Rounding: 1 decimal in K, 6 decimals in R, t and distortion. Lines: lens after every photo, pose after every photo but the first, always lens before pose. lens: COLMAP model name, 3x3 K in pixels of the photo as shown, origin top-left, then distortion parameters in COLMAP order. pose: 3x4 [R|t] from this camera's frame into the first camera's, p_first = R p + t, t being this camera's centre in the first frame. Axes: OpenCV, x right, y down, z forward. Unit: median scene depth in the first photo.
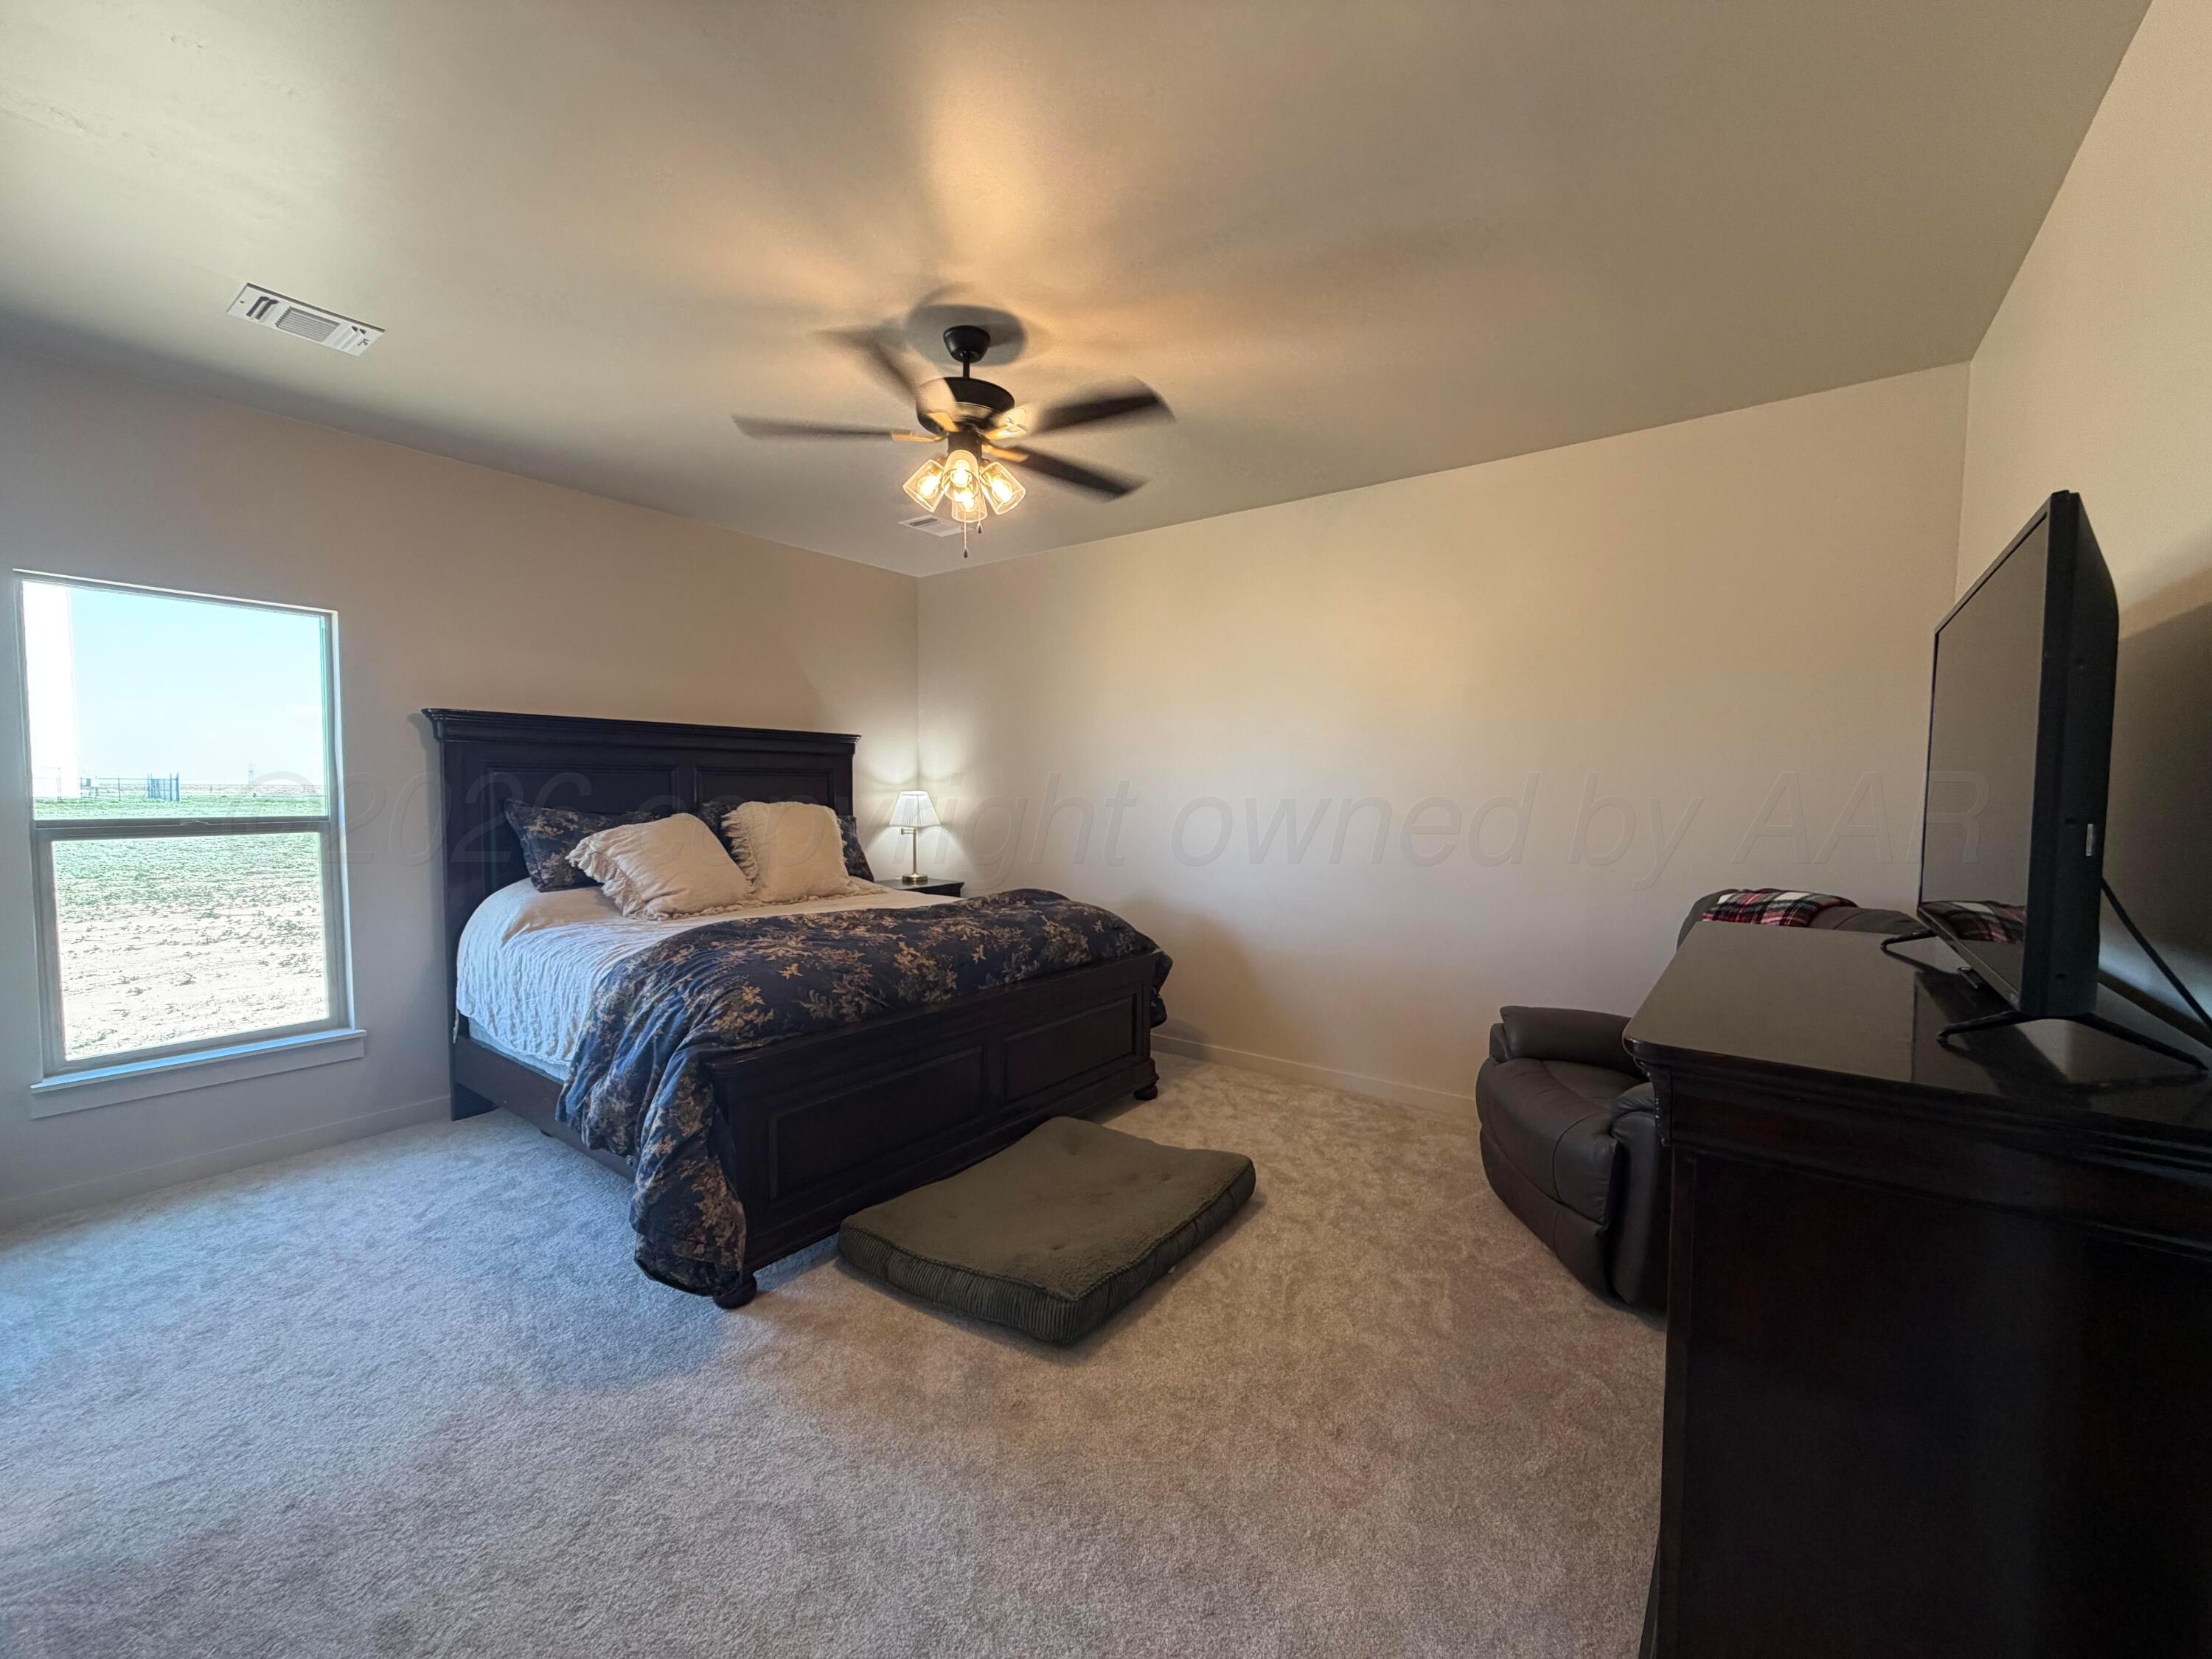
lens RADIAL K [[885.7, 0, 1106.0], [0, 885.7, 829.5], [0, 0, 1]] dist [-0.000012, -0.002911]
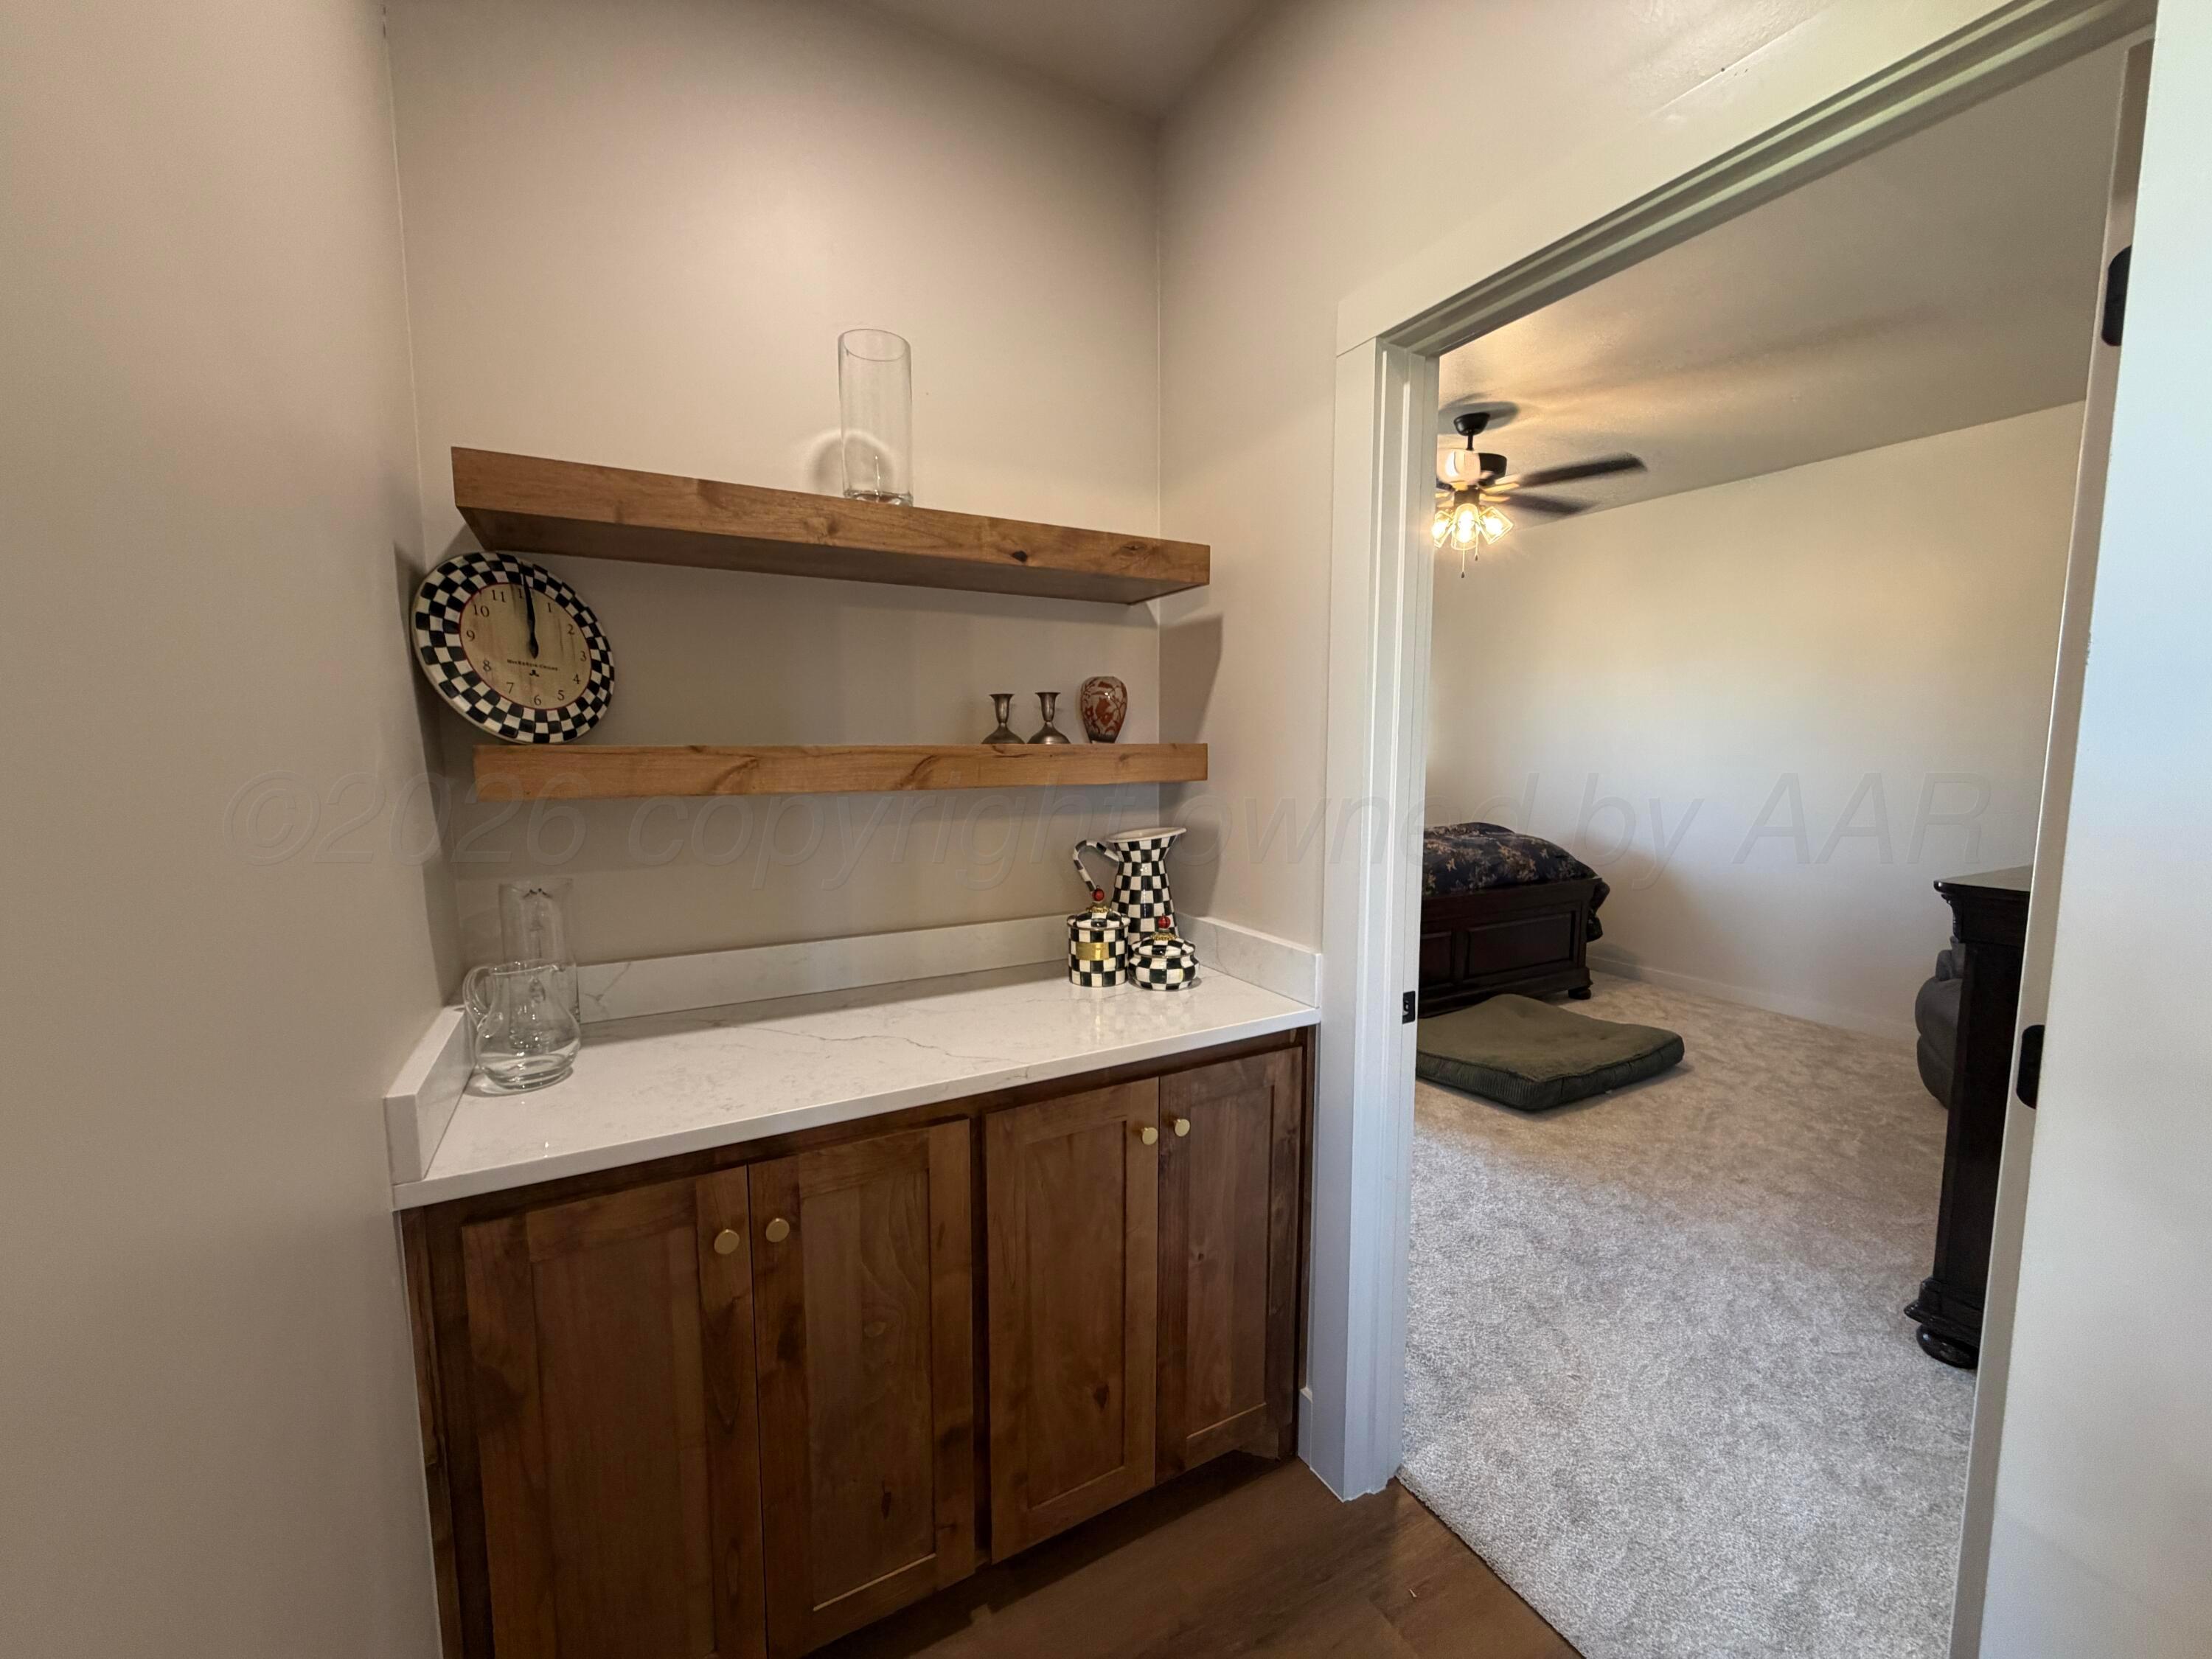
lens RADIAL K [[876.3, 0, 1097.6], [0, 876.3, 836.1], [0, 0, 1]] dist [0.000308, -0.000345]
pose [[0.906132, 0.038359, -0.421253, -0.071702], [-0.012155, 0.997830, 0.064715, 0.016413], [0.422821, -0.053520, 0.904631, -0.451821]]
